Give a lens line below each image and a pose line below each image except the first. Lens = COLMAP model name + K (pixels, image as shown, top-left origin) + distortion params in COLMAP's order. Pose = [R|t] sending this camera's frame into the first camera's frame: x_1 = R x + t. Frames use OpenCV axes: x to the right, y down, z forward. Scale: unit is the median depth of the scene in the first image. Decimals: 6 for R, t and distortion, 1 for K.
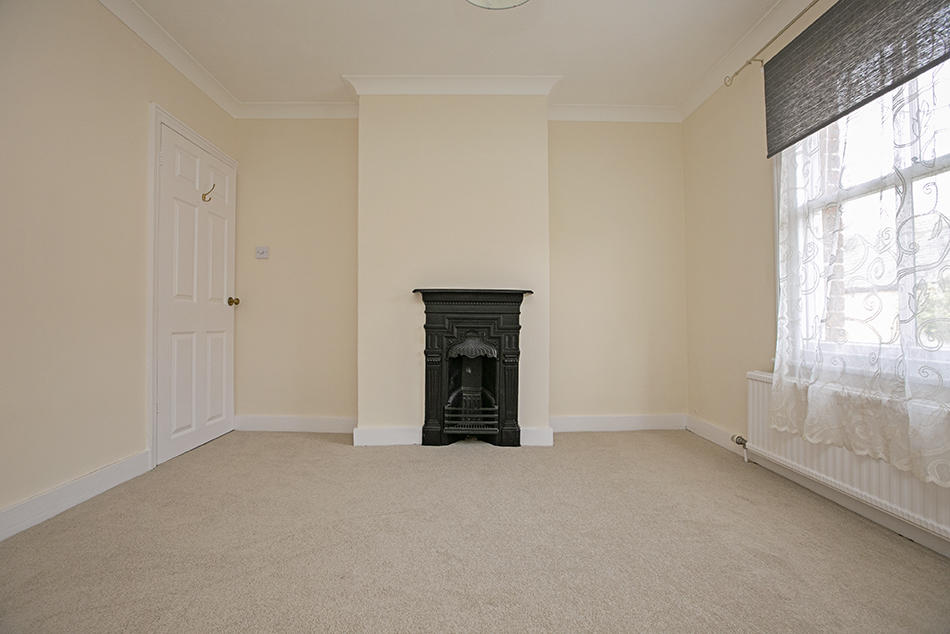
lens RADIAL K [[437.4, 0, 468.0], [0, 437.4, 321.4], [0, 0, 1]] dist [-0.018418, 0.002055]
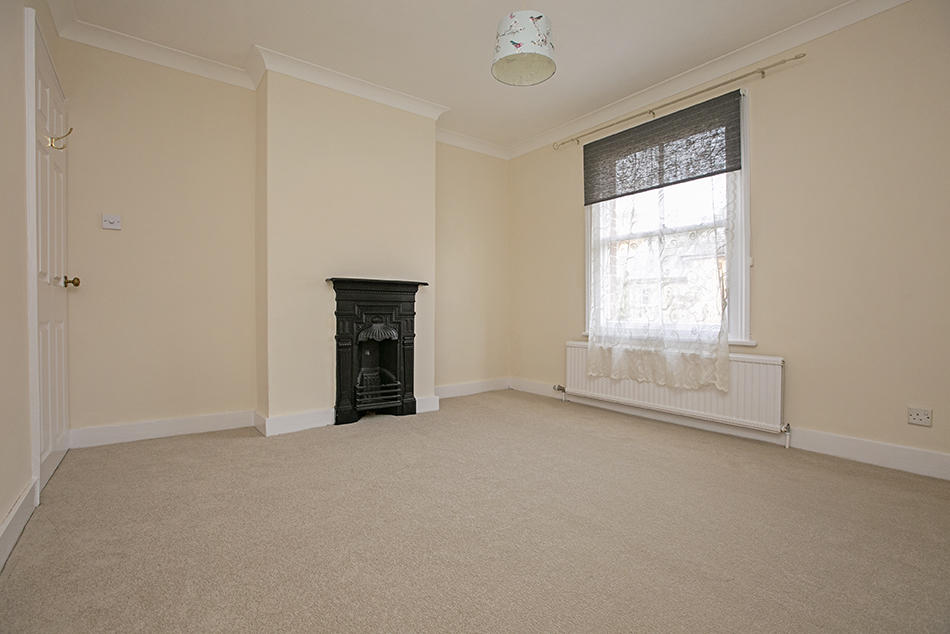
lens RADIAL K [[460.6, 0, 473.0], [0, 460.6, 322.5], [0, 0, 1]] dist [-0.003941, 0.000015]
pose [[0.800725, -0.014744, 0.598851, -0.502298], [-0.004384, 0.999526, 0.030471, -0.000677], [-0.599016, -0.027024, 0.800281, -0.088385]]
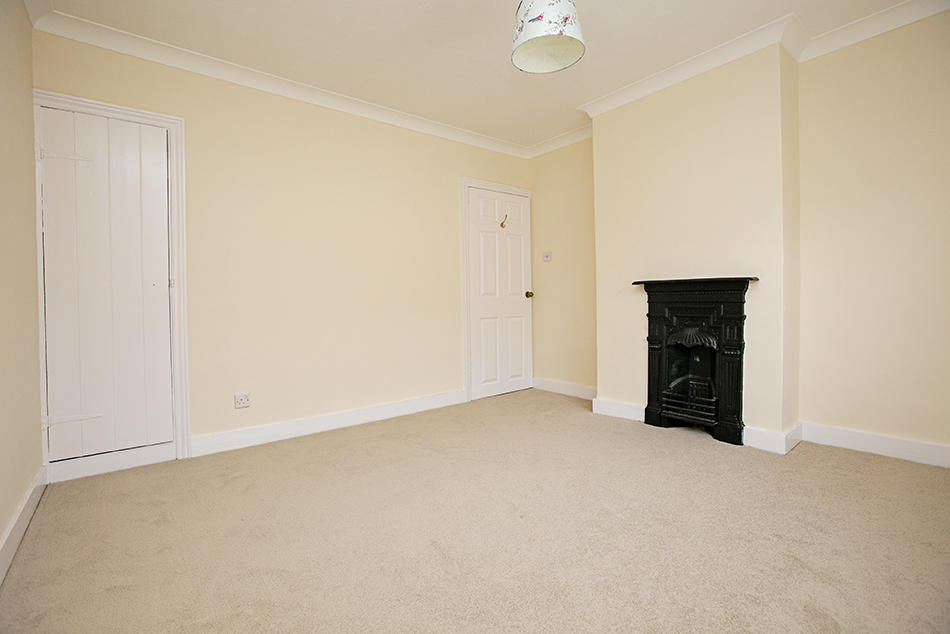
lens RADIAL K [[437.4, 0, 480.5], [0, 437.4, 314.4], [0, 0, 1]] dist [-0.018418, 0.002055]
pose [[0.637737, 0.011116, -0.770174, 0.471136], [0.025725, 0.999031, 0.035721, -0.039062], [0.769825, -0.042594, 0.636833, -0.004322]]
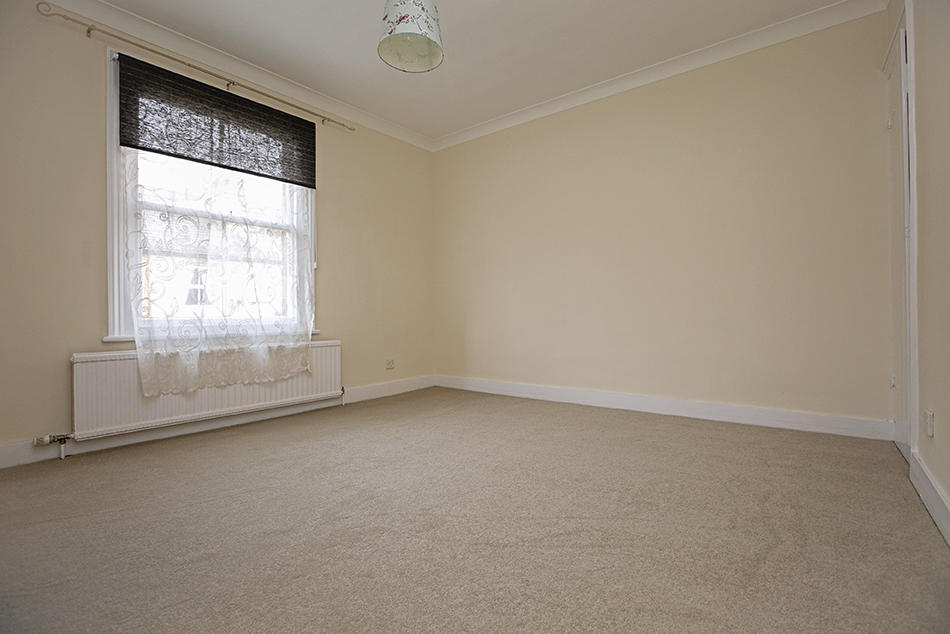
lens RADIAL K [[437.4, 0, 474.7], [0, 437.4, 309.9], [0, 0, 1]] dist [-0.018418, 0.002055]
pose [[-0.784665, -0.006012, 0.619890, -0.483013], [-0.009634, 0.999950, -0.002497, 0.012345], [-0.619845, -0.007931, -0.784684, 0.993605]]
